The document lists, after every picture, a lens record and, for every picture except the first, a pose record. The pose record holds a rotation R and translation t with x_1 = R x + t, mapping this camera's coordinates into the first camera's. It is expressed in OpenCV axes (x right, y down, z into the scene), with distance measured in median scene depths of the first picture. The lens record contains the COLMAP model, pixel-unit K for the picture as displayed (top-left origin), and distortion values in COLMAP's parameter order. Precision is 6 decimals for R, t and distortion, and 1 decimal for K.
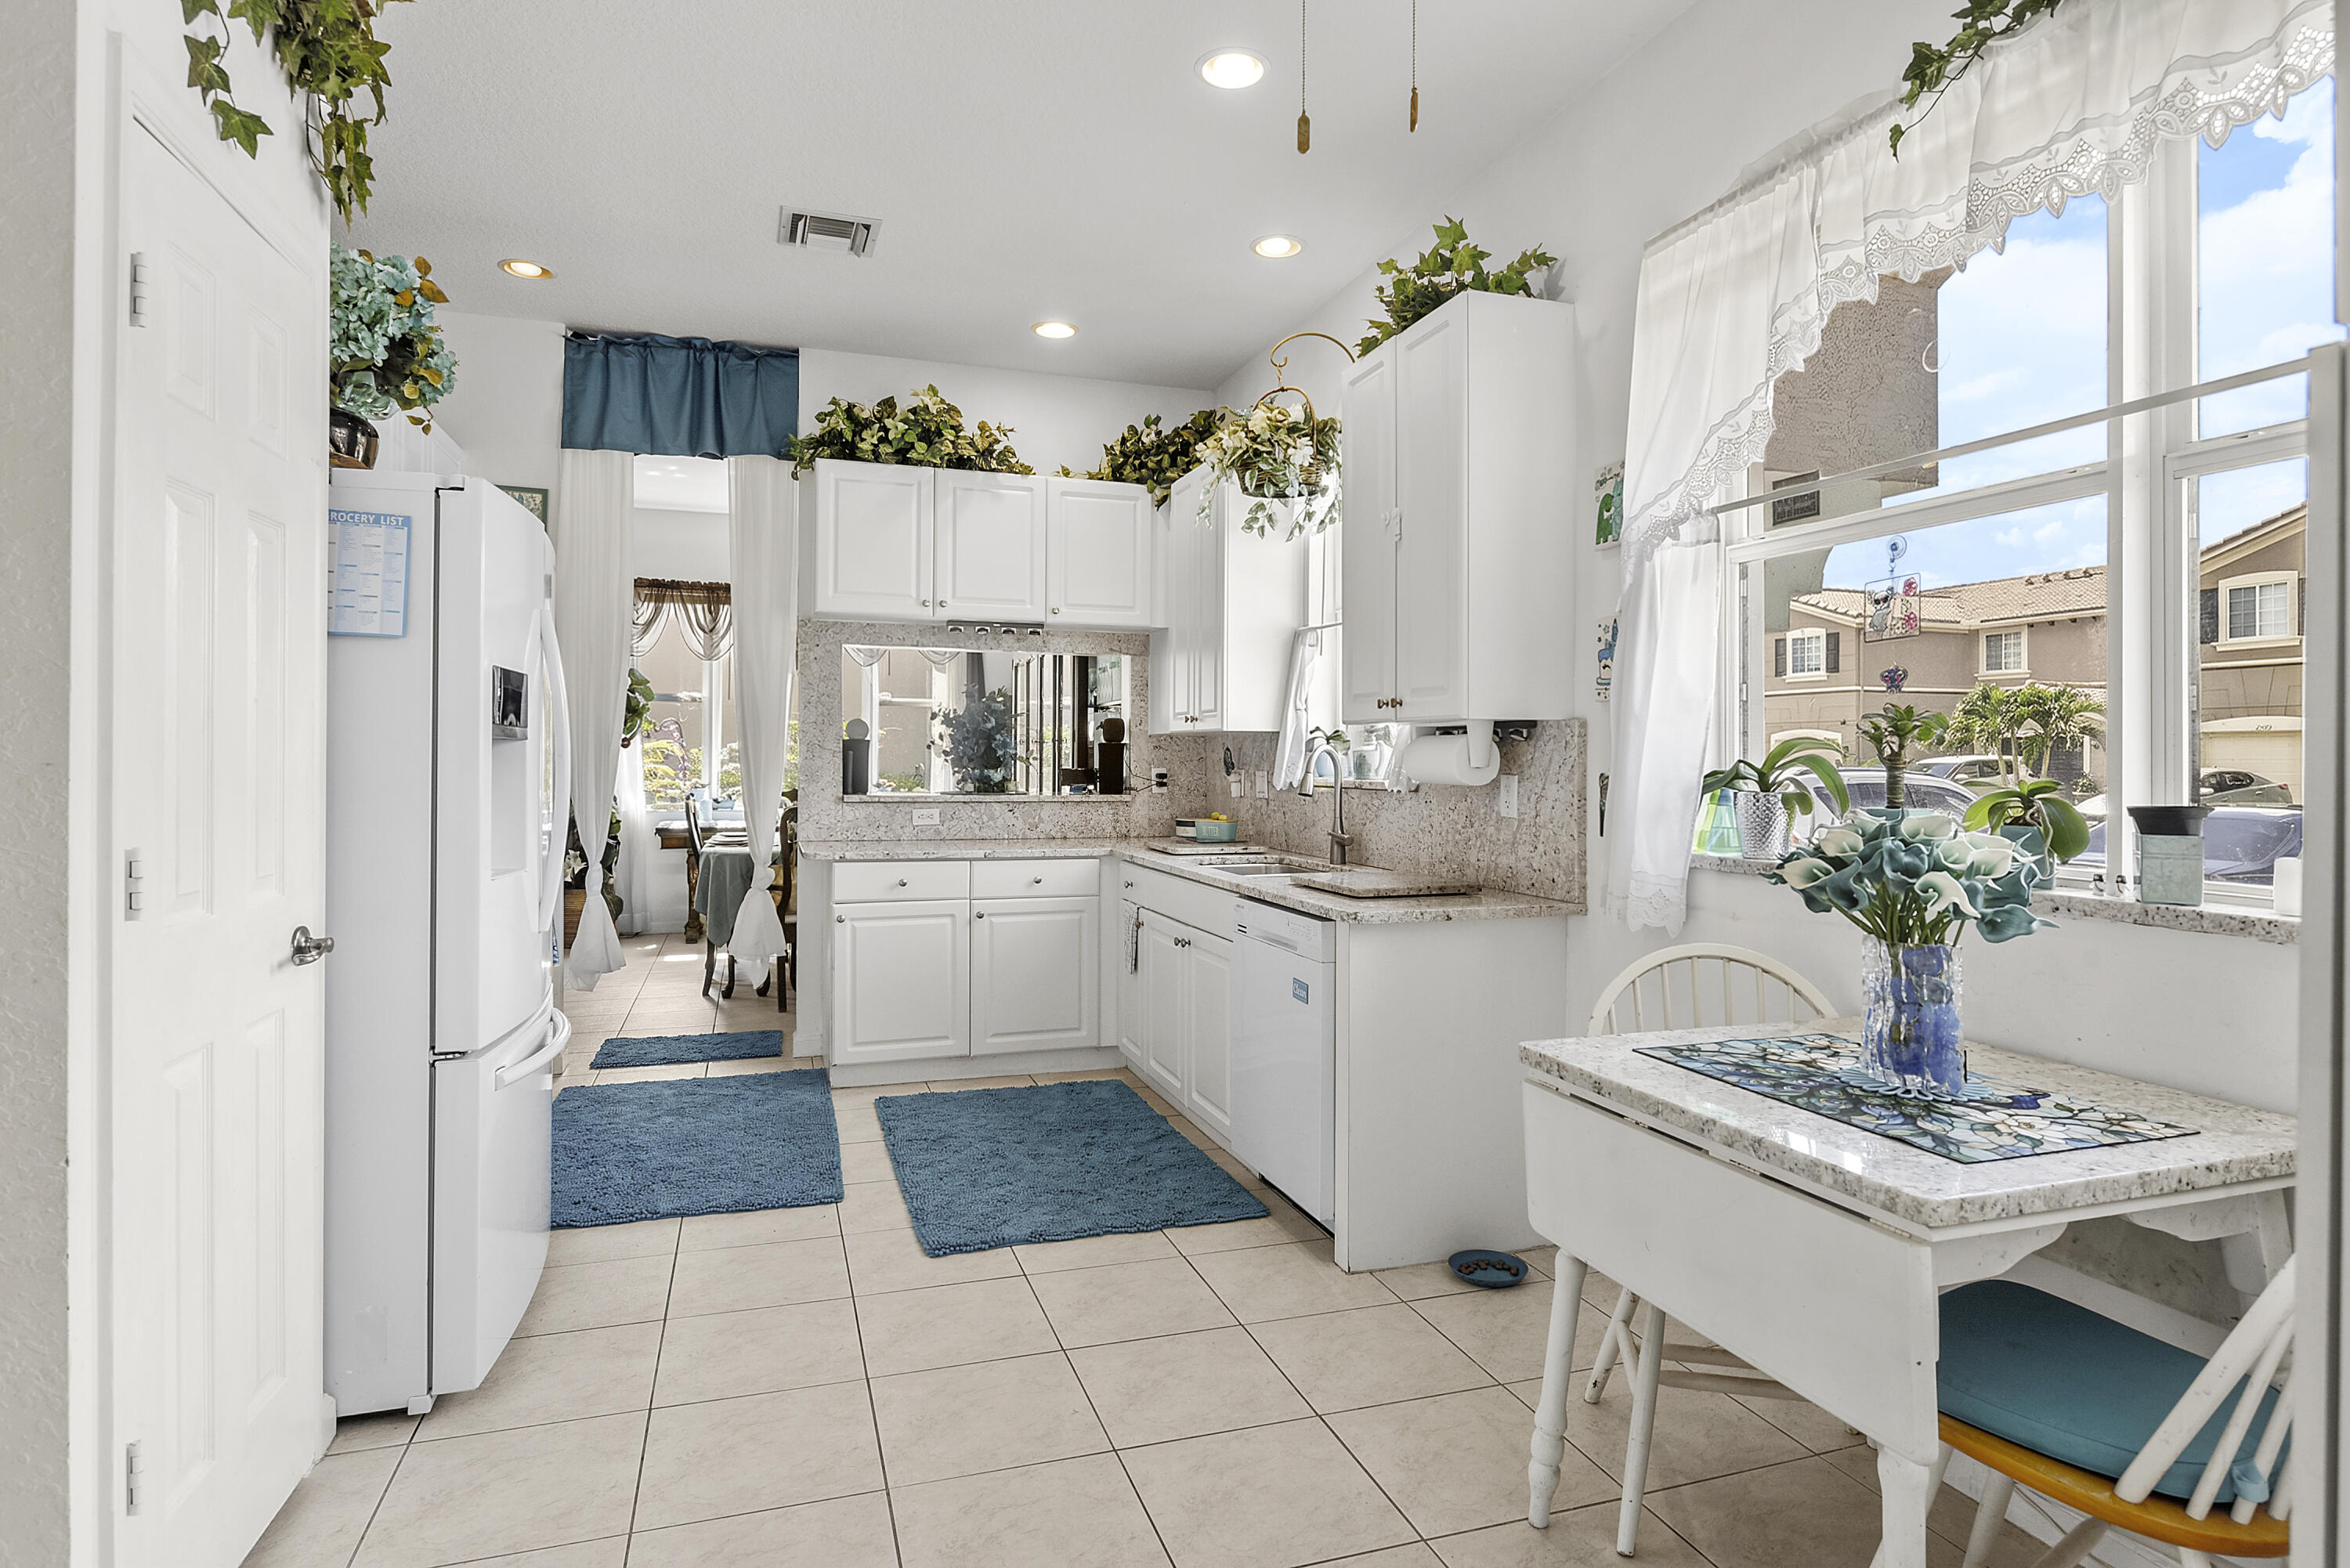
lens RADIAL K [[1263.3, 0, 1177.2], [0, 1263.3, 764.7], [0, 0, 1]] dist [0.004564, -0.003621]
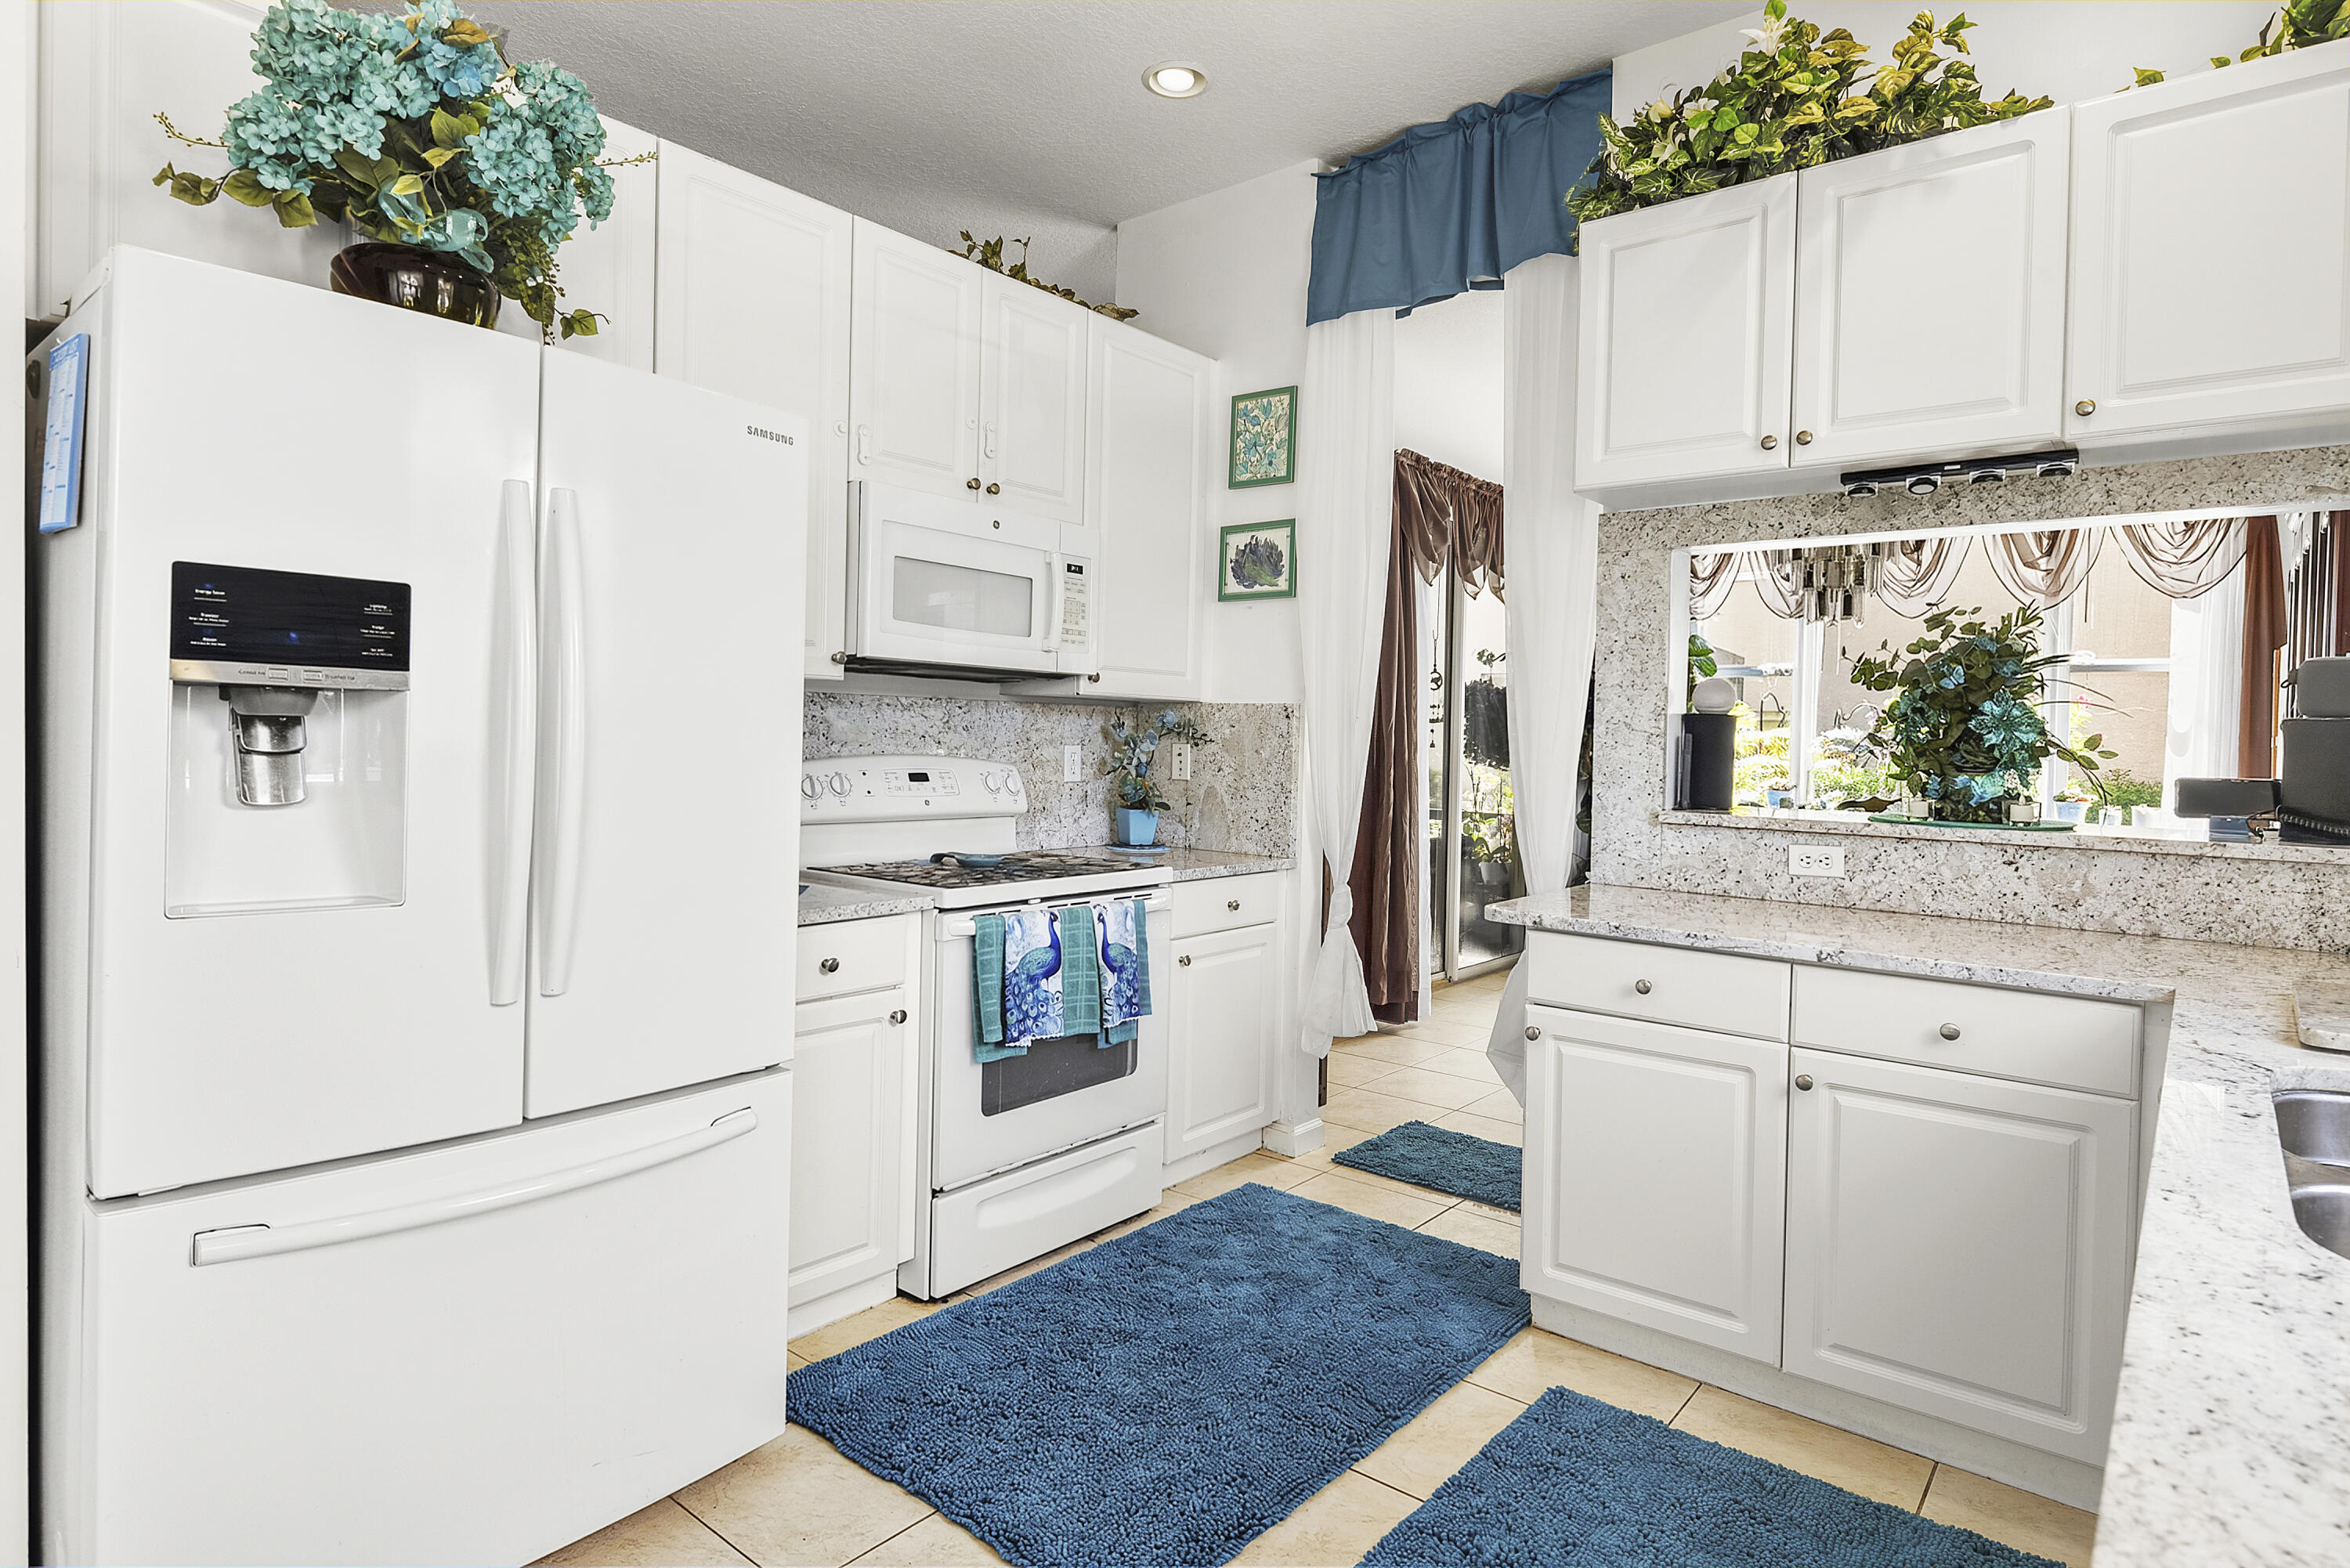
lens RADIAL K [[1263.3, 0, 1183.2], [0, 1263.3, 766.3], [0, 0, 1]] dist [0.004564, -0.003621]
pose [[0.532222, 0.024962, -0.846237, 0.106783], [-0.020559, 0.999652, 0.016557, -0.001121], [0.846355, 0.008586, 0.532550, 0.513048]]
